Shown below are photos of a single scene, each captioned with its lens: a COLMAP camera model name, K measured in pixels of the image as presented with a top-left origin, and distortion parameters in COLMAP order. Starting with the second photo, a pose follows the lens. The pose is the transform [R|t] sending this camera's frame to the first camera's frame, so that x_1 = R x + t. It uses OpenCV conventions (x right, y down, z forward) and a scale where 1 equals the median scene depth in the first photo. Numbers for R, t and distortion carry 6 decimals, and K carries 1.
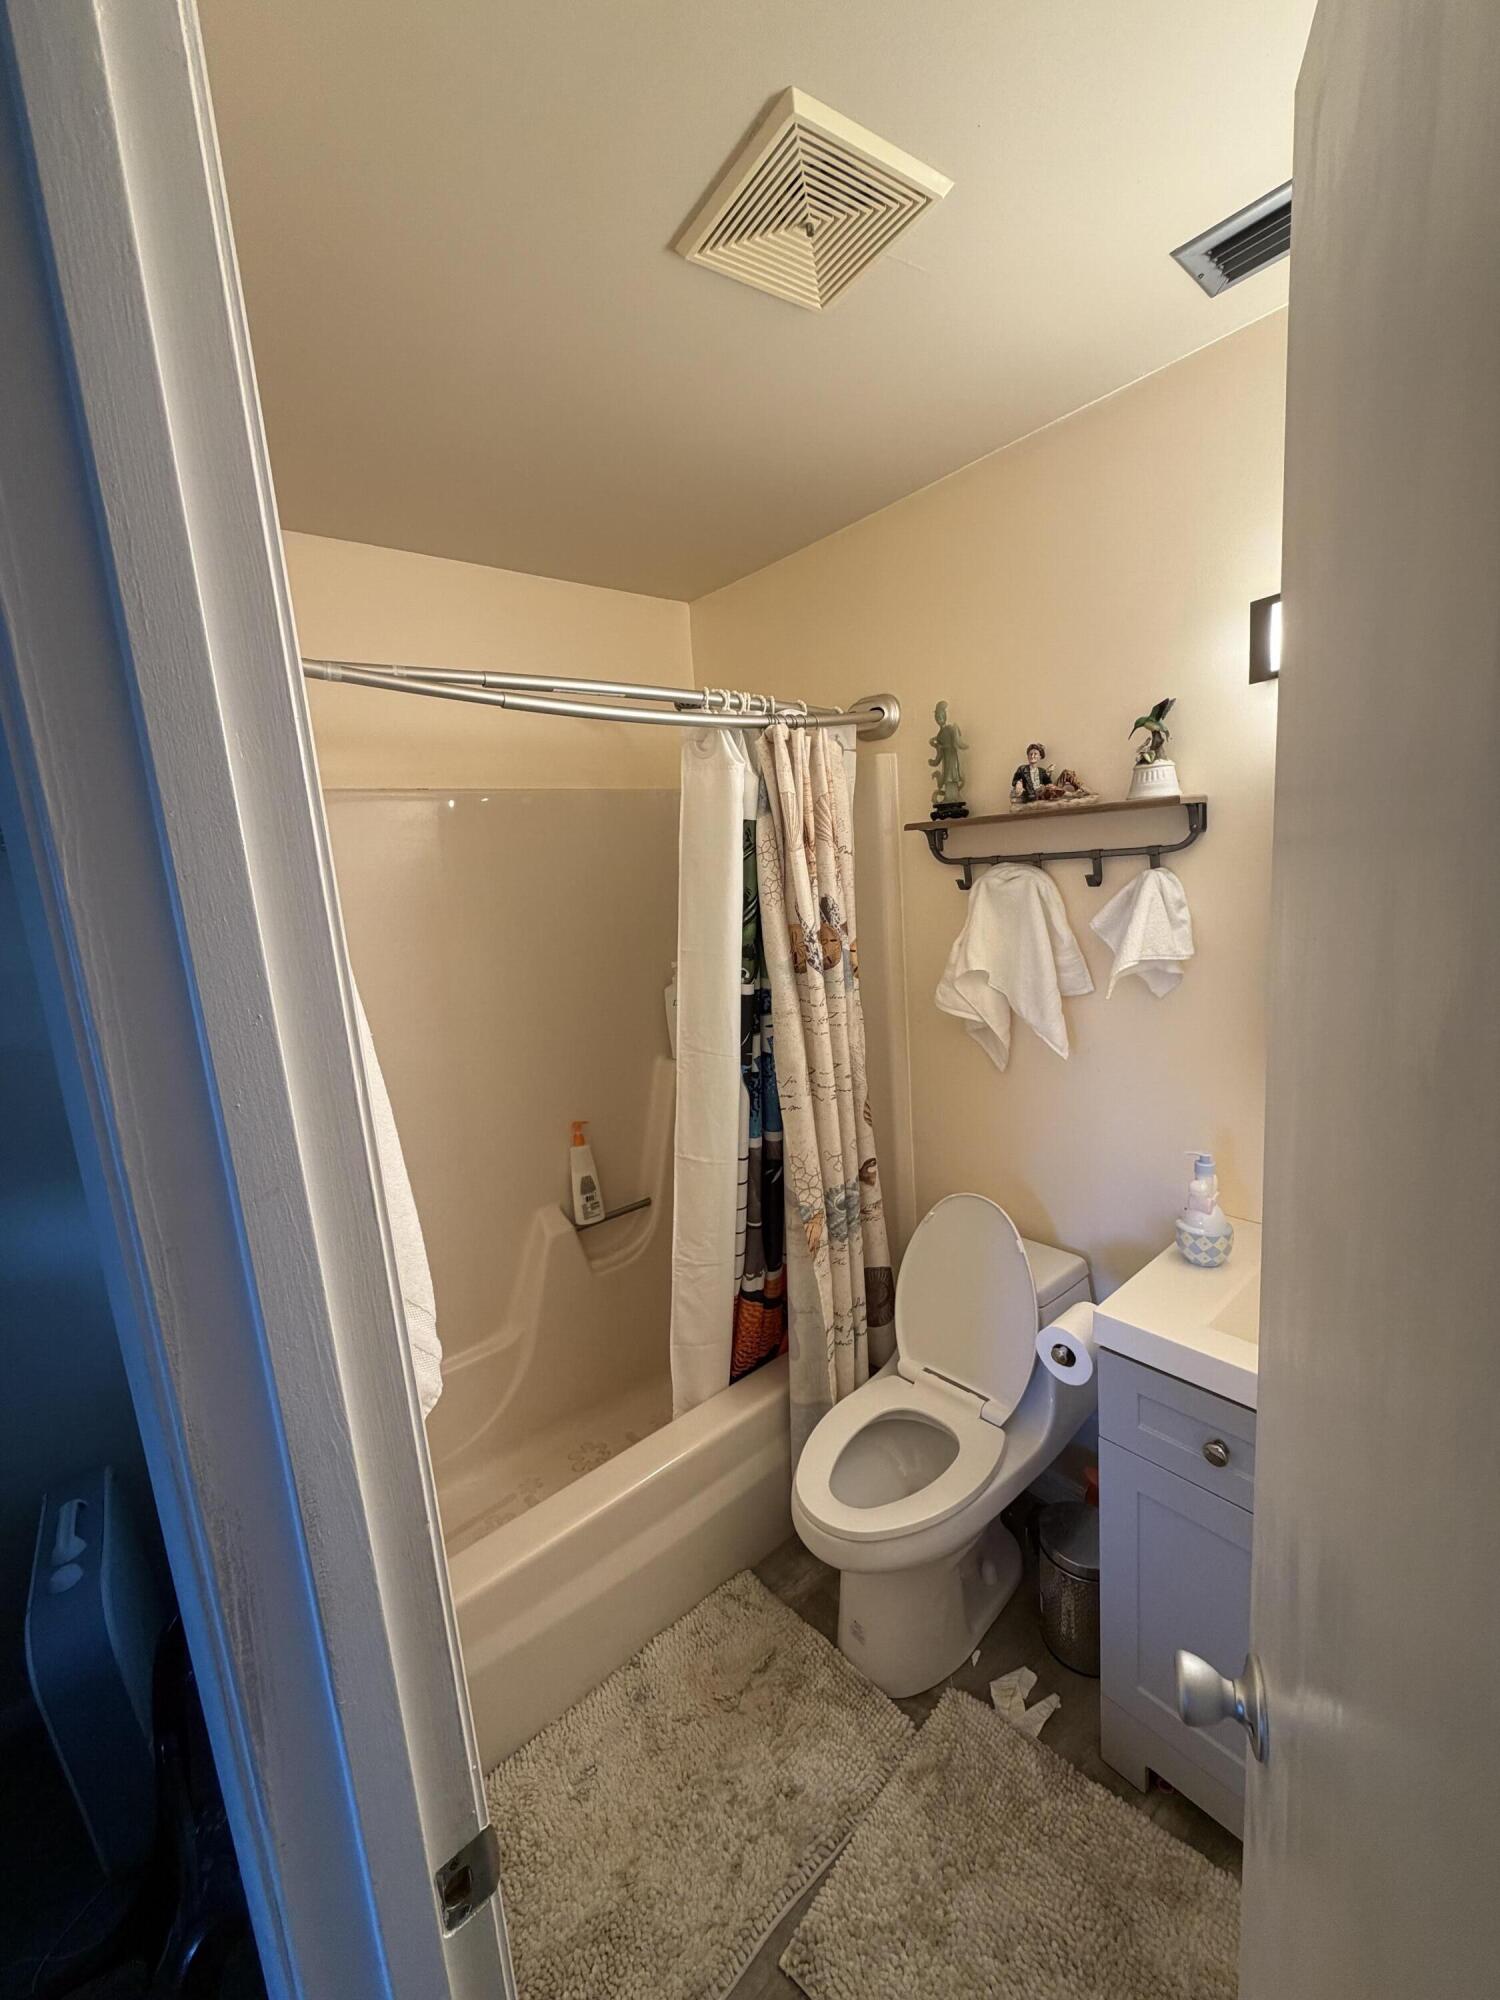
lens RADIAL K [[805.2, 0, 750.0], [0, 805.2, 1000.0], [0, 0, 1]] dist [0.001495, -0.000035]
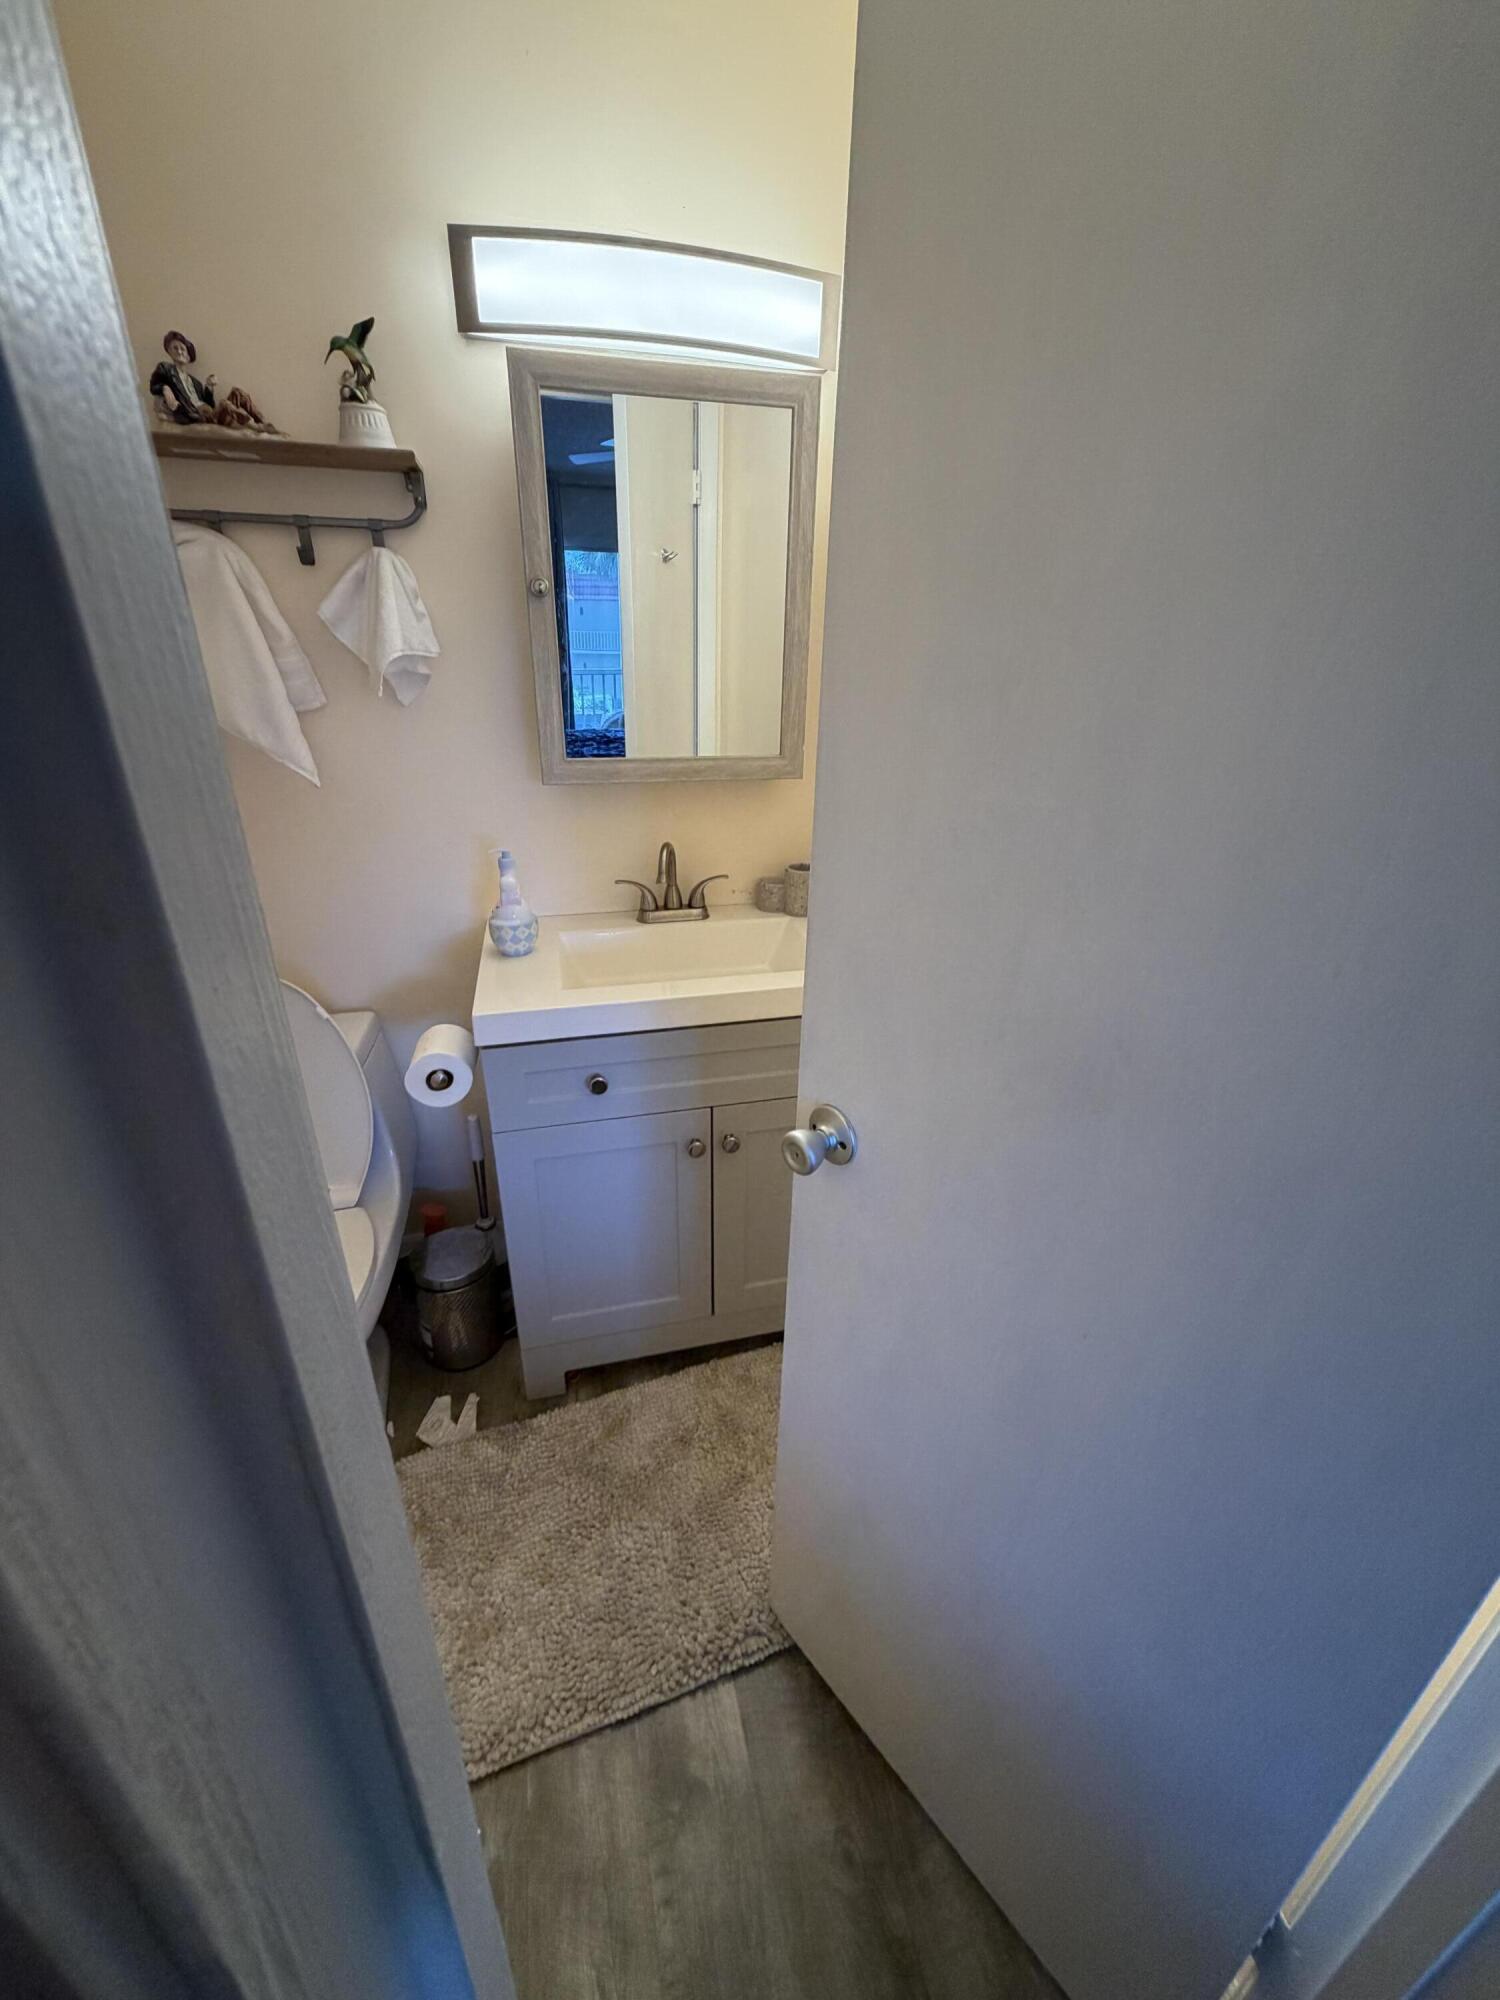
lens RADIAL K [[796.8, 0, 750.0], [0, 796.8, 1000.0], [0, 0, 1]] dist [-0.001145, 0.000014]
pose [[0.430443, -0.291946, 0.854100, -0.224426], [0.102363, 0.955932, 0.275165, 0.117055], [-0.896795, -0.031015, 0.441358, 0.233351]]
